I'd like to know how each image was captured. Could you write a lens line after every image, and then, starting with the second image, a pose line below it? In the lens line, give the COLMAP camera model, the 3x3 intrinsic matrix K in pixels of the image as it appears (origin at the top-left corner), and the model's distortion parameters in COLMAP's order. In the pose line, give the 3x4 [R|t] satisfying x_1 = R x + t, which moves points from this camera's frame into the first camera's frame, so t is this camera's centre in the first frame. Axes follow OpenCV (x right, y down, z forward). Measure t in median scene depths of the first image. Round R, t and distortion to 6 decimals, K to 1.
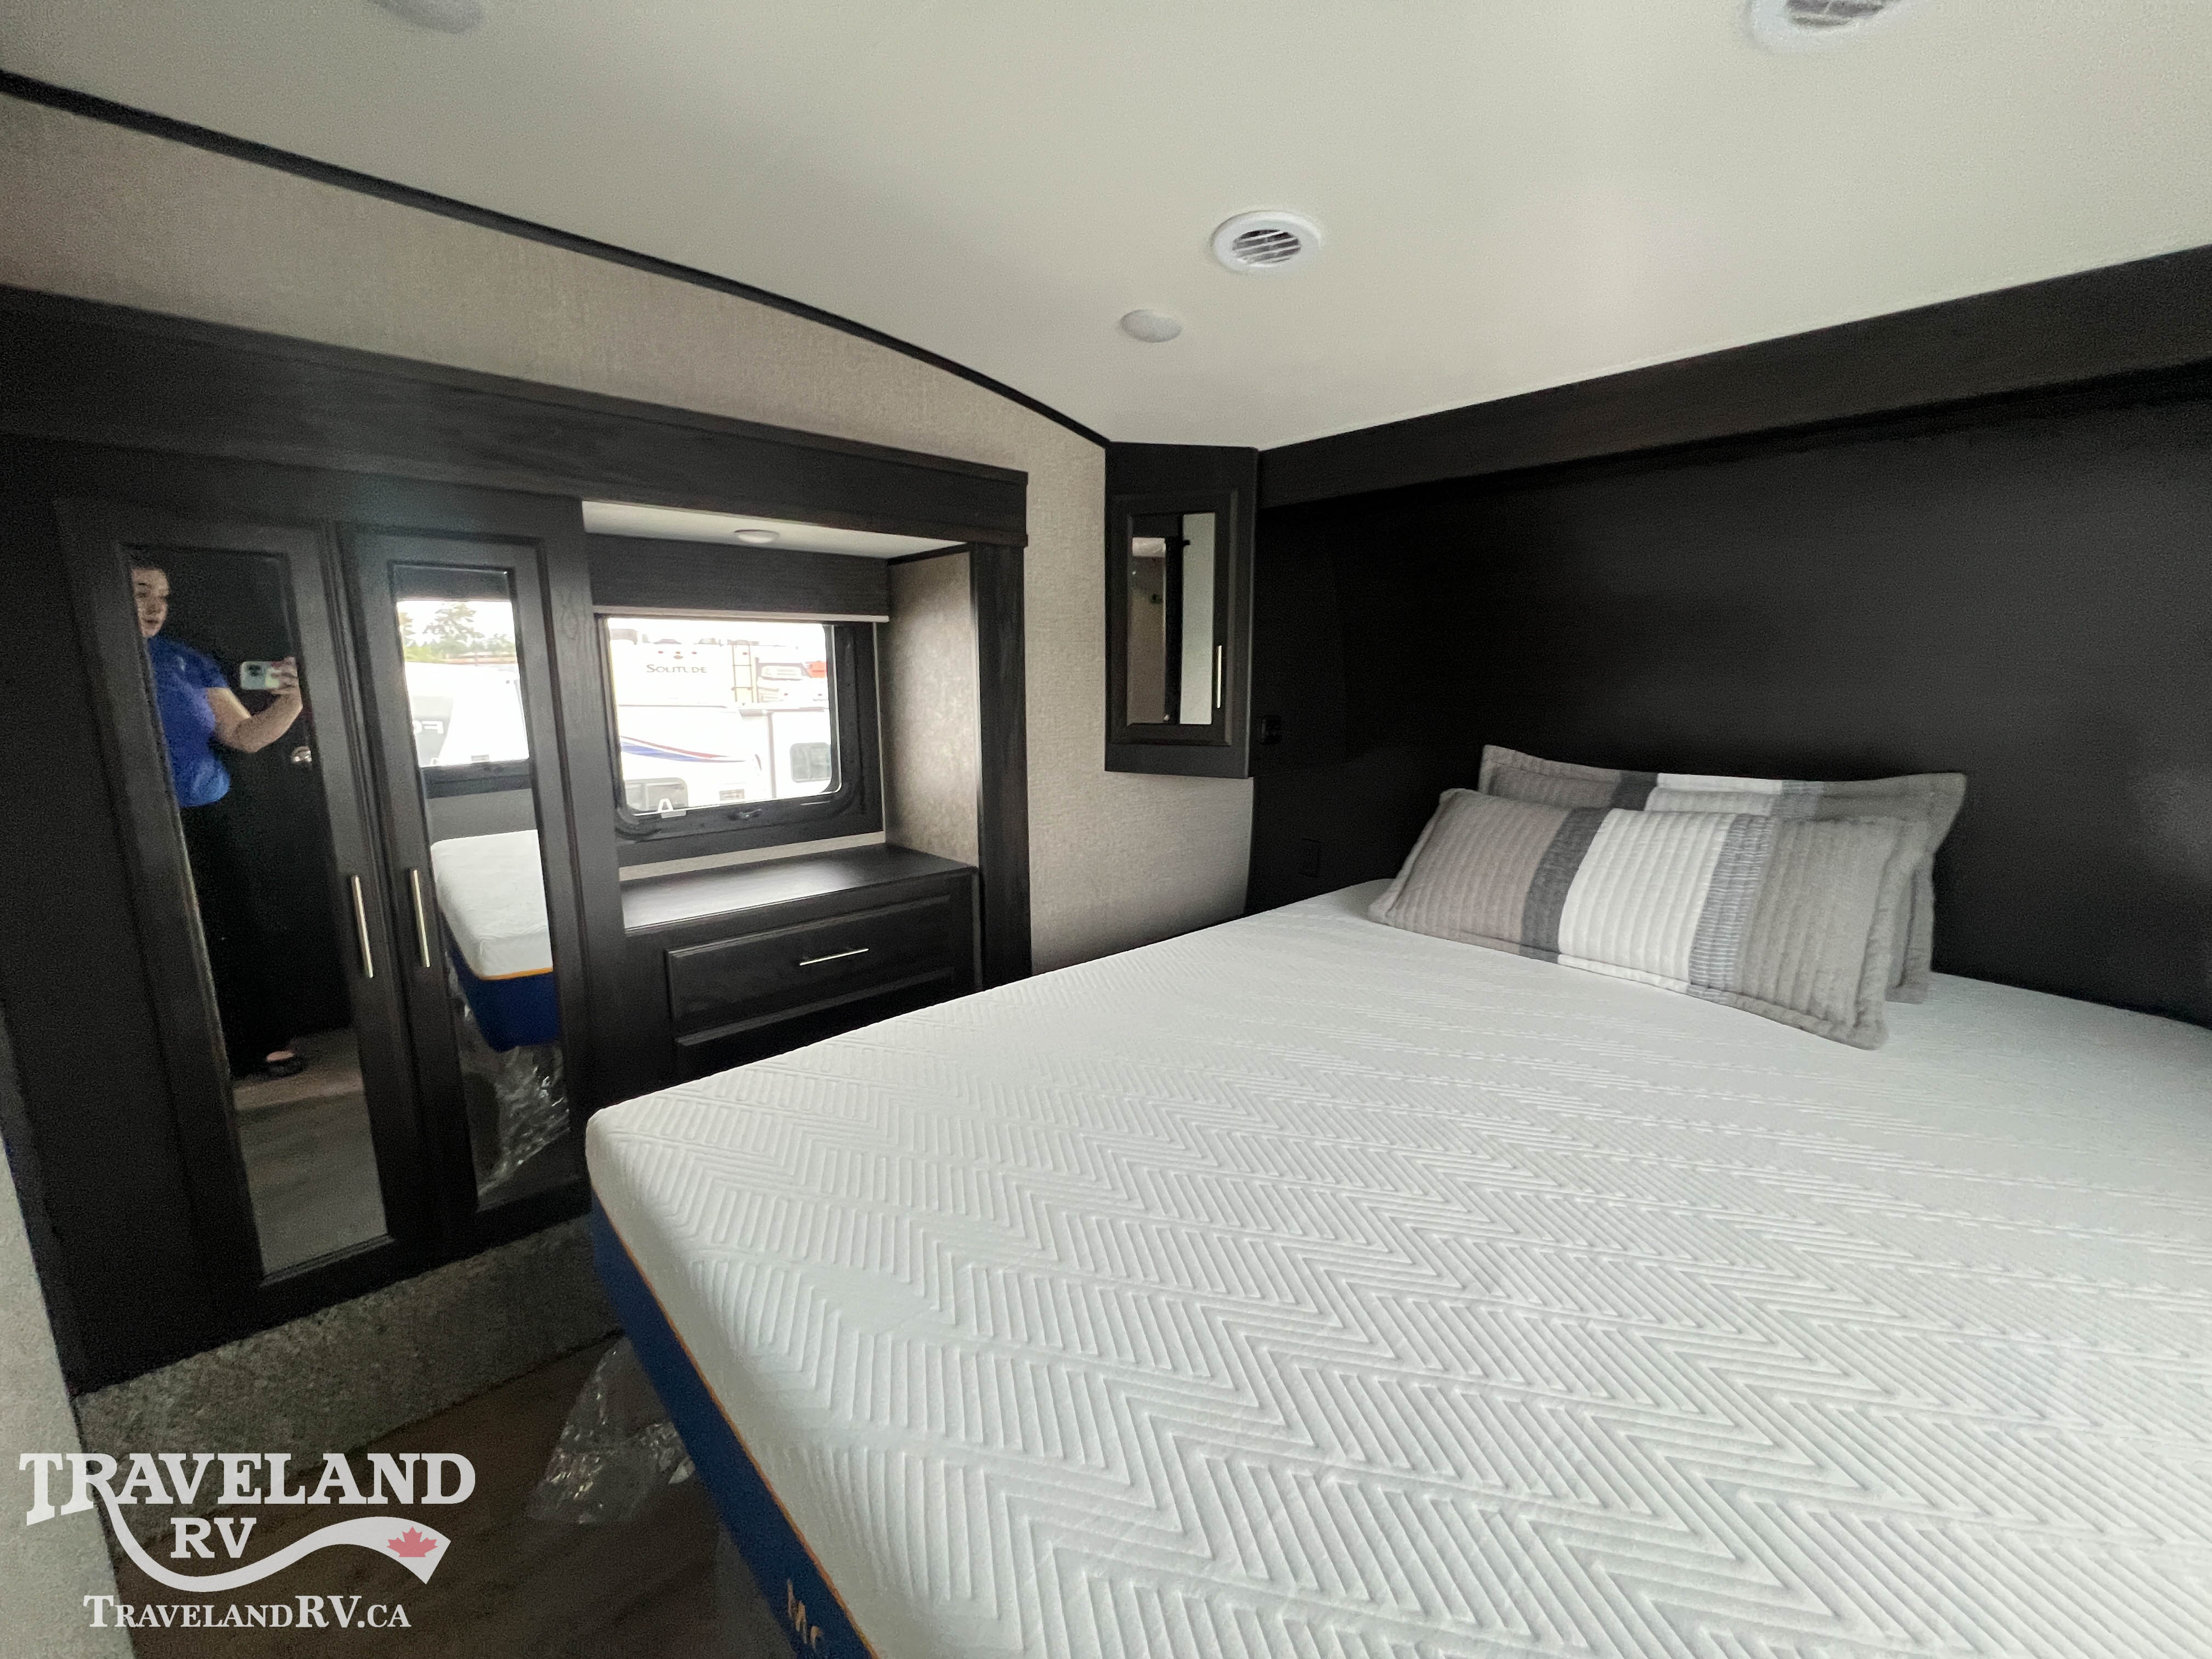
lens RADIAL K [[880.9, 0, 1107.2], [0, 880.9, 824.8], [0, 0, 1]] dist [-0.001633, -0.000401]
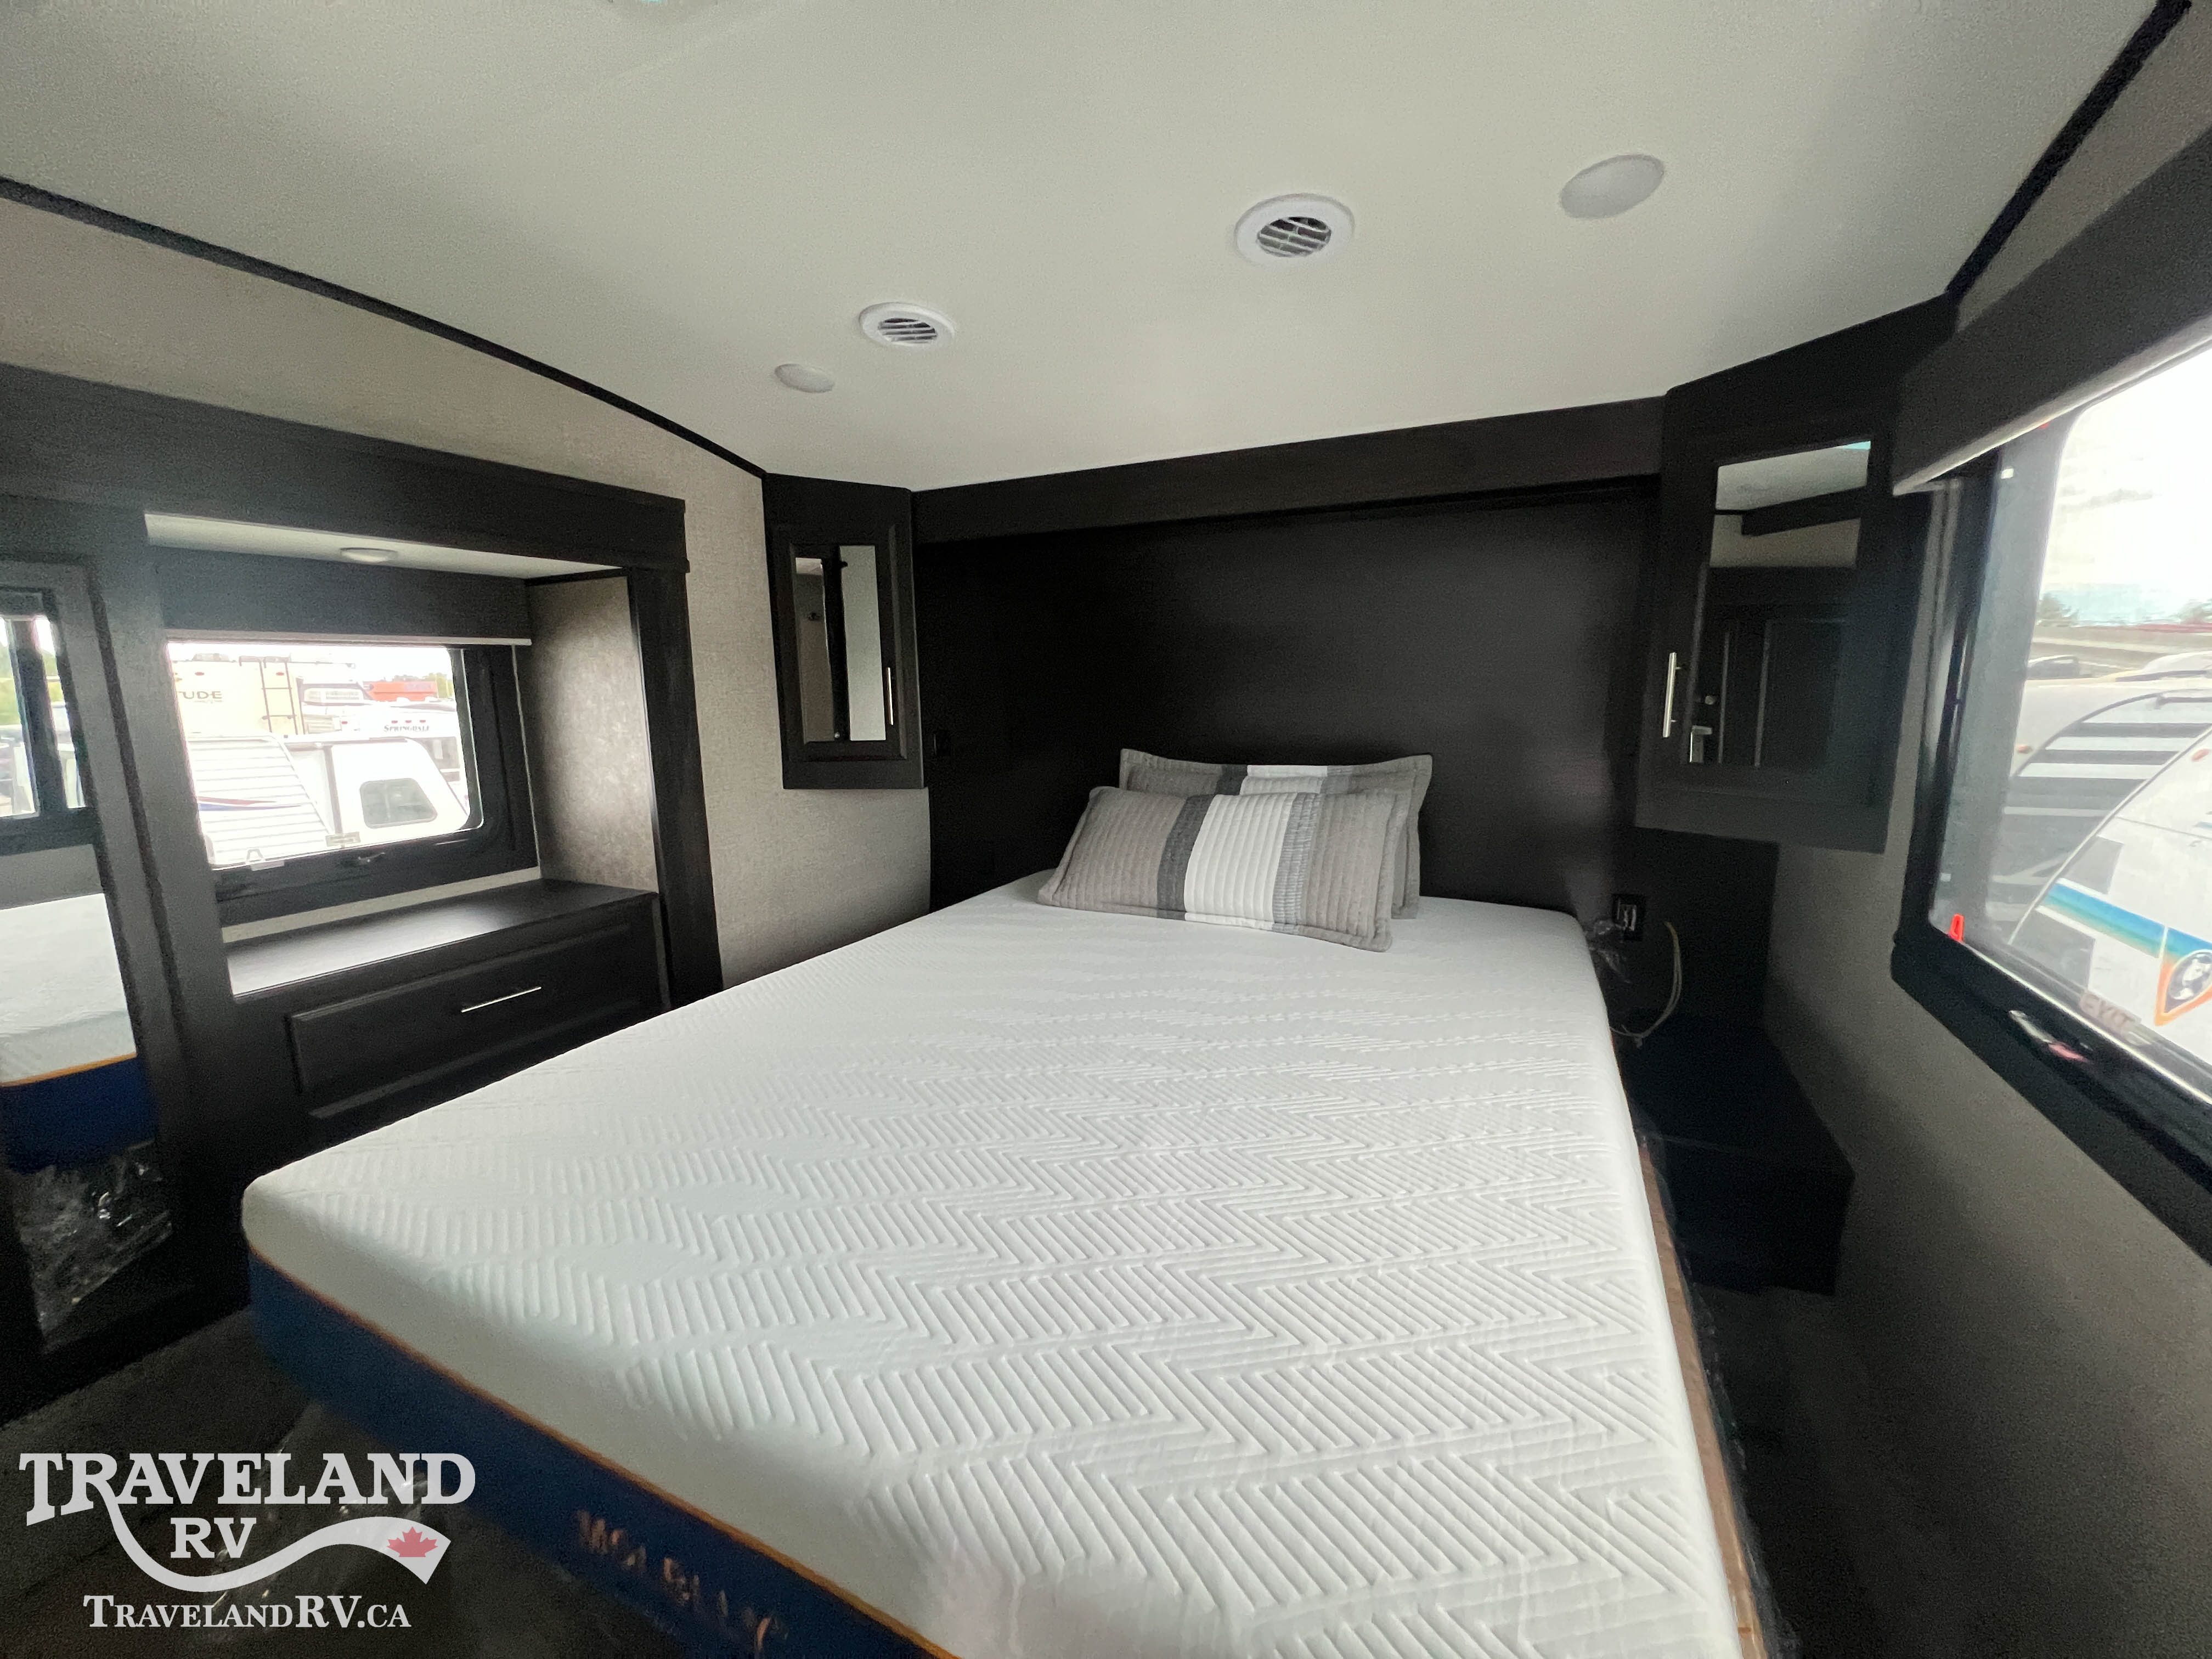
lens RADIAL K [[880.9, 0, 1107.2], [0, 880.9, 824.8], [0, 0, 1]] dist [-0.001633, -0.000401]
pose [[0.930880, -0.071632, 0.358234, -0.029167], [0.076804, 0.997046, -0.000208, 0.012878], [-0.357161, 0.027707, 0.933632, -0.125887]]
